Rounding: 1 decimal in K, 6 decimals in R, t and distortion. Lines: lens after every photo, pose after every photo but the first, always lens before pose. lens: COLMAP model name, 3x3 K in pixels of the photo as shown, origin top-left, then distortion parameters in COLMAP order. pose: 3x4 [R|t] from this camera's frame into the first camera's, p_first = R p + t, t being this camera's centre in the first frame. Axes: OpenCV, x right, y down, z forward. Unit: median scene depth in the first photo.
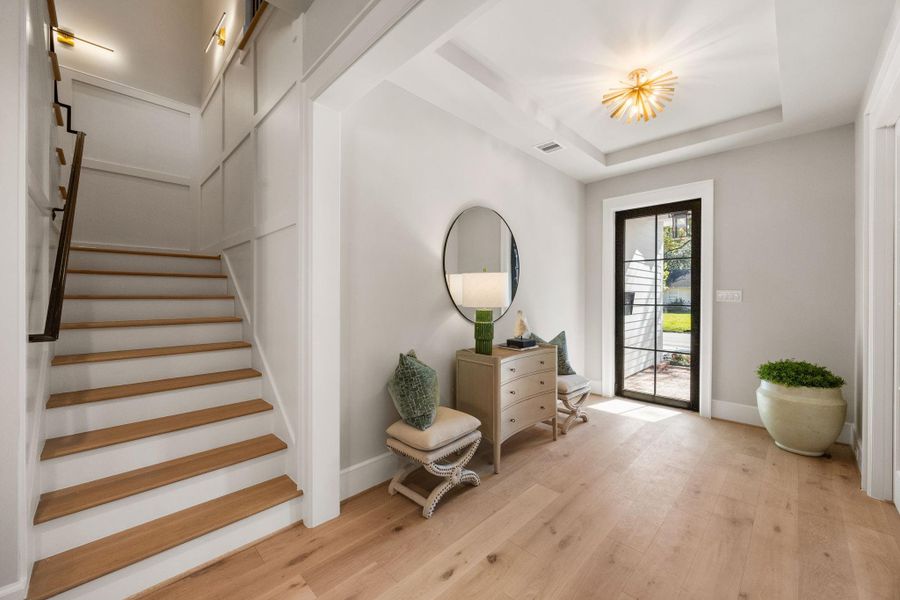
lens RADIAL K [[348.6, 0, 449.7], [0, 348.6, 294.8], [0, 0, 1]] dist [0.001462, -0.000130]
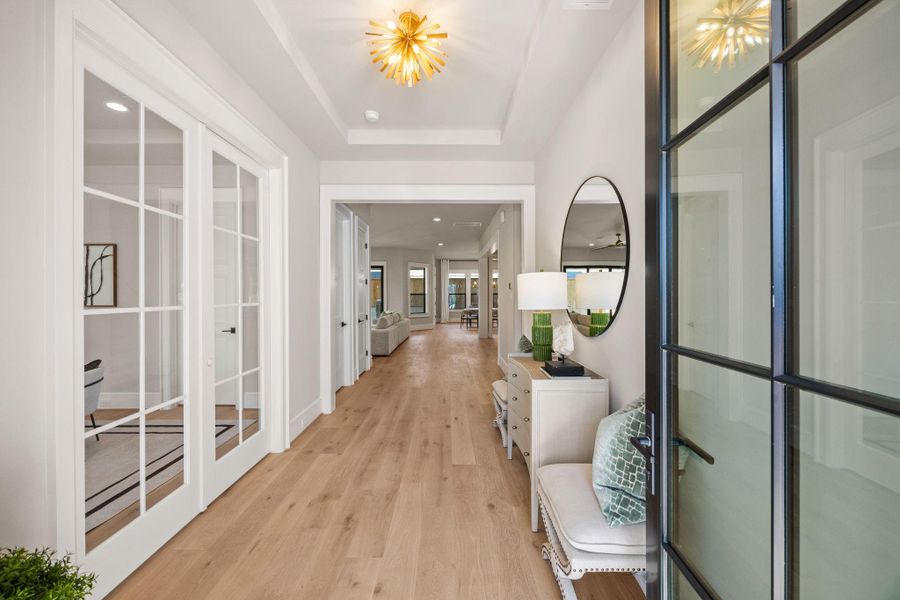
lens RADIAL K [[348.6, 0, 449.7], [0, 348.6, 294.8], [0, 0, 1]] dist [0.001462, -0.000130]
pose [[-0.703073, 0.000667, -0.711117, 1.279475], [0.000062, 1.000000, 0.000877, -0.008304], [0.711118, 0.000572, -0.703073, 1.998401]]
